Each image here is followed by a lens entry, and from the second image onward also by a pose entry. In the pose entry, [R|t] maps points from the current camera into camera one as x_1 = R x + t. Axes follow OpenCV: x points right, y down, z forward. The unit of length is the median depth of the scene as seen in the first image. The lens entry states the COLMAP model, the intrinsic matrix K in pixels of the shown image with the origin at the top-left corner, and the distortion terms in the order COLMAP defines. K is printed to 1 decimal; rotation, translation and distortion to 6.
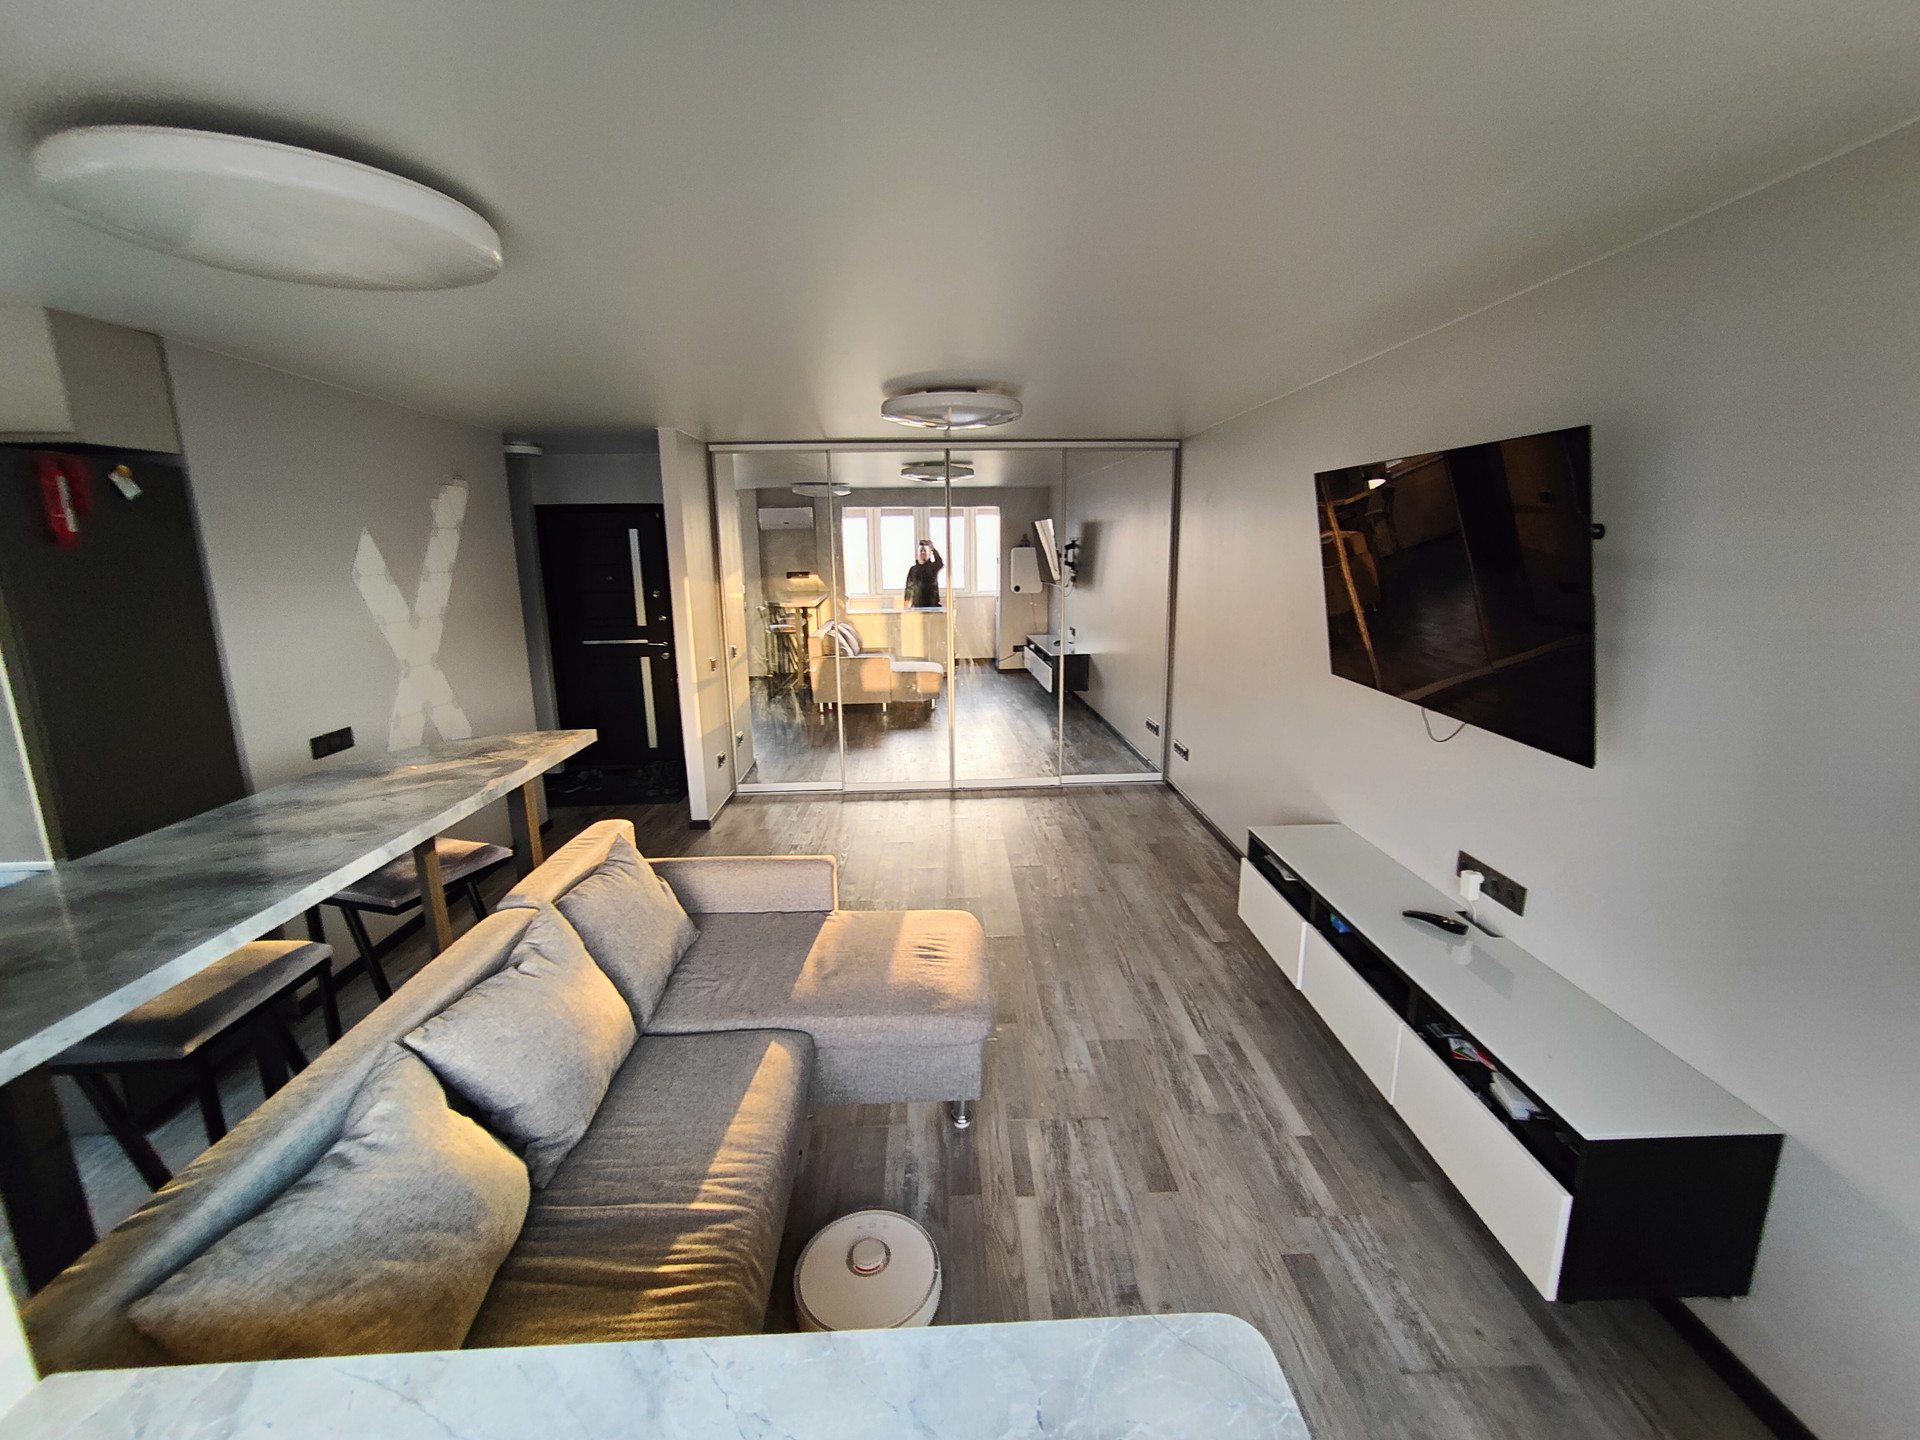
lens RADIAL K [[804.8, 0, 974.6], [0, 804.8, 711.2], [0, 0, 1]] dist [-0.003760, 0.002444]
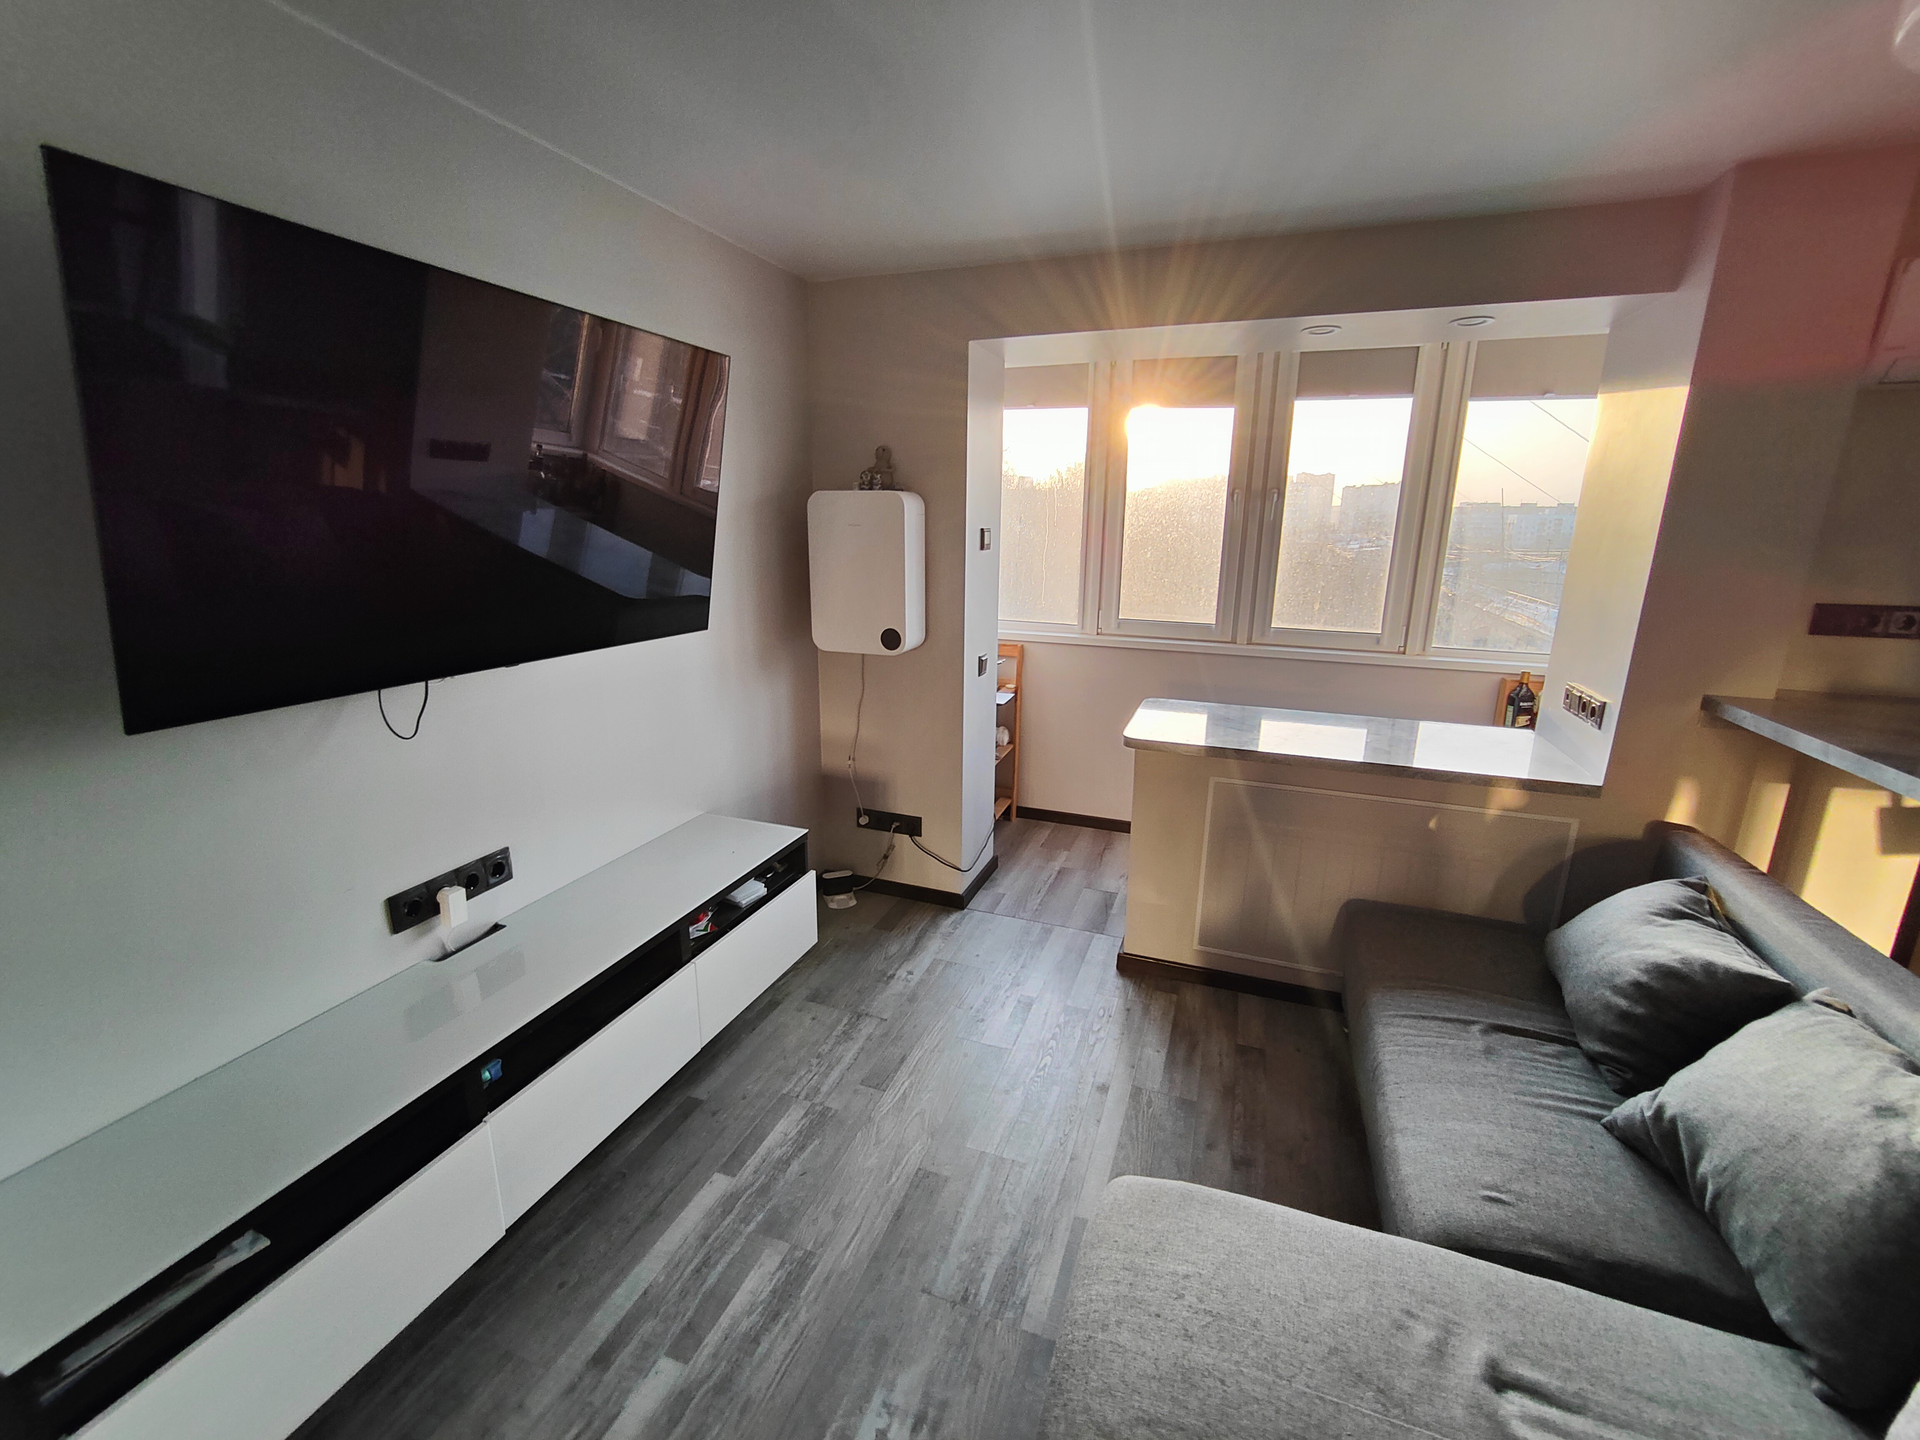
lens RADIAL K [[804.8, 0, 956.3], [0, 804.8, 716.6], [0, 0, 1]] dist [-0.003760, 0.002444]
pose [[-0.921010, -0.096456, 0.377409, -0.052421], [0.075941, 0.905809, 0.416825, -0.158404], [-0.382066, 0.412561, -0.826934, 1.007455]]
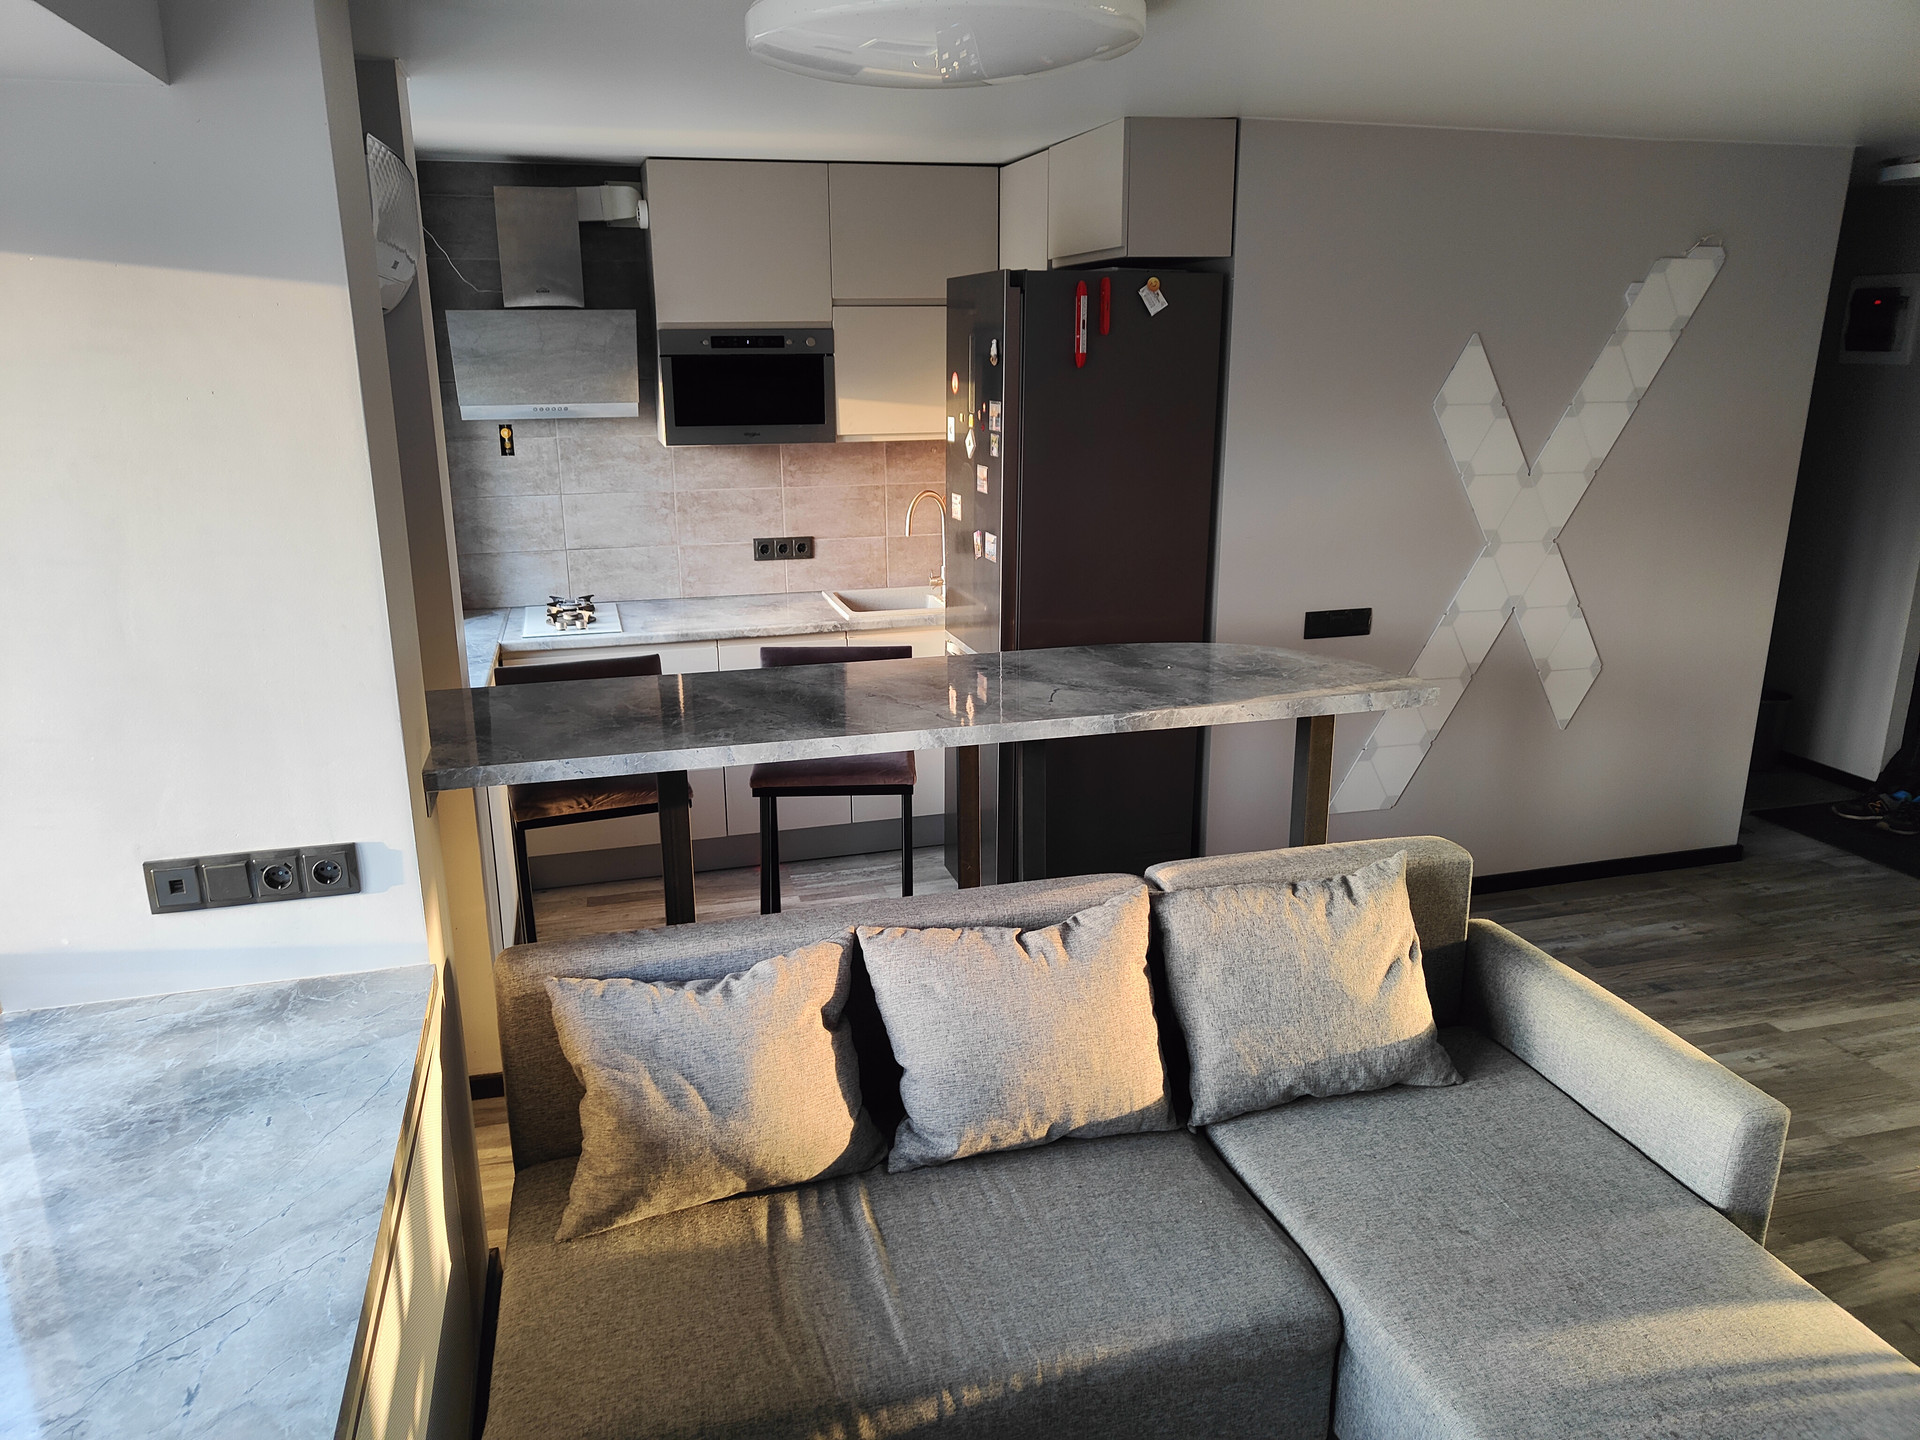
lens RADIAL K [[1345.7, 0, 961.1], [0, 1345.7, 705.2], [0, 0, 1]] dist [0.004191, 0.008293]
pose [[0.221573, 0.264029, -0.938719, 0.336121], [-0.195298, 0.955159, 0.222555, -0.099001], [0.955387, 0.134018, 0.263201, 0.320609]]
